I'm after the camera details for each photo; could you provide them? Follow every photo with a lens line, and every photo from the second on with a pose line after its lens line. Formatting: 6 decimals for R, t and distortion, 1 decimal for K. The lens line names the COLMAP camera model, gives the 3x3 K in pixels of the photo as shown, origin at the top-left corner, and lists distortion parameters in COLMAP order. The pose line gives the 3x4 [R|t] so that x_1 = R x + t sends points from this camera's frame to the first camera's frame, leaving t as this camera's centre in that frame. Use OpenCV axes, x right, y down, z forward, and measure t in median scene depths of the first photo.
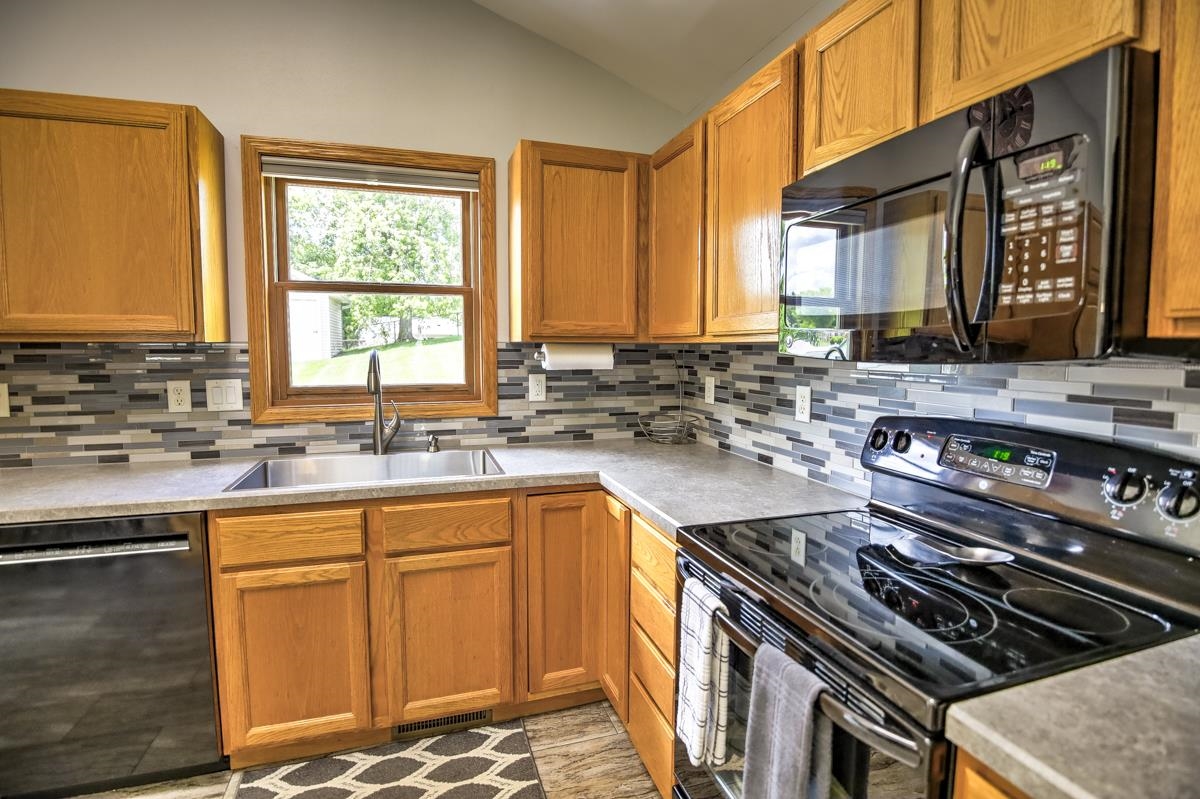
lens RADIAL K [[586.6, 0, 610.2], [0, 586.6, 391.0], [0, 0, 1]] dist [-0.026146, -0.002771]
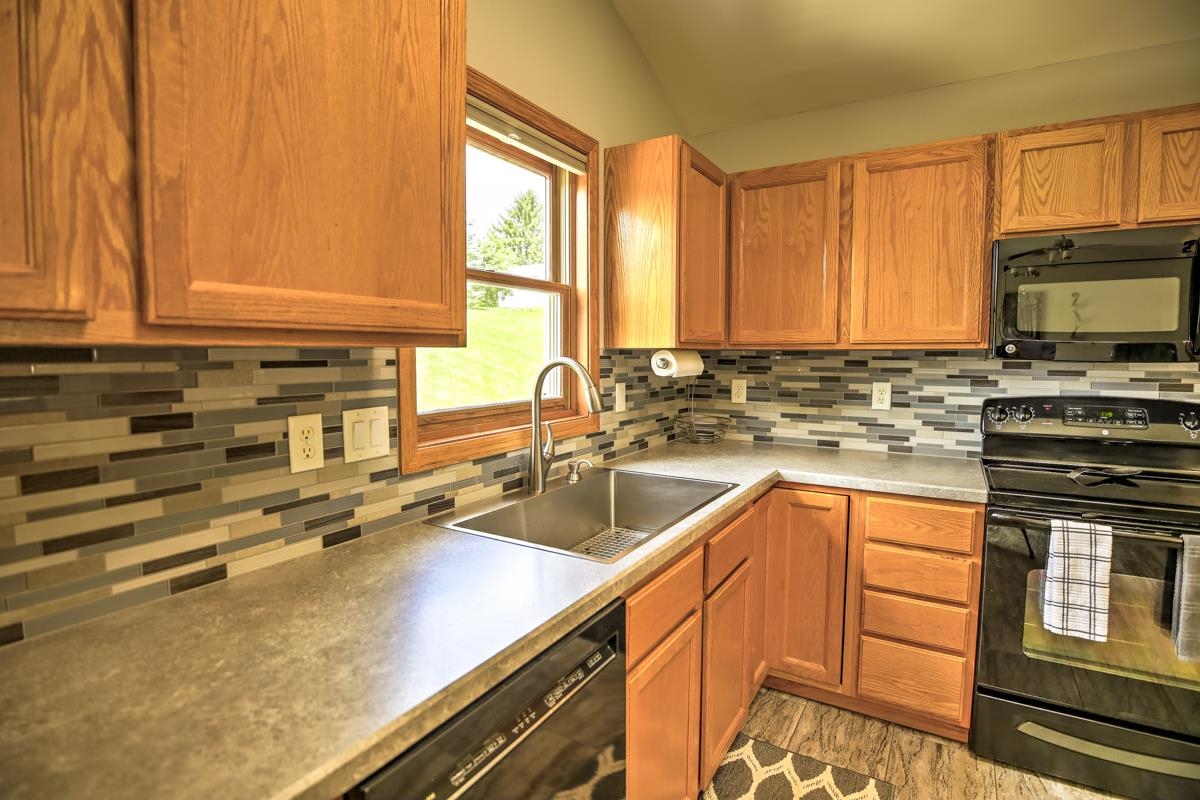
lens RADIAL K [[586.6, 0, 605.4], [0, 586.6, 394.5], [0, 0, 1]] dist [-0.026146, -0.002771]
pose [[0.761501, -0.051001, 0.646154, -0.895325], [0.053101, 0.998457, 0.016228, -0.032092], [-0.645985, 0.021954, 0.763034, 0.371292]]
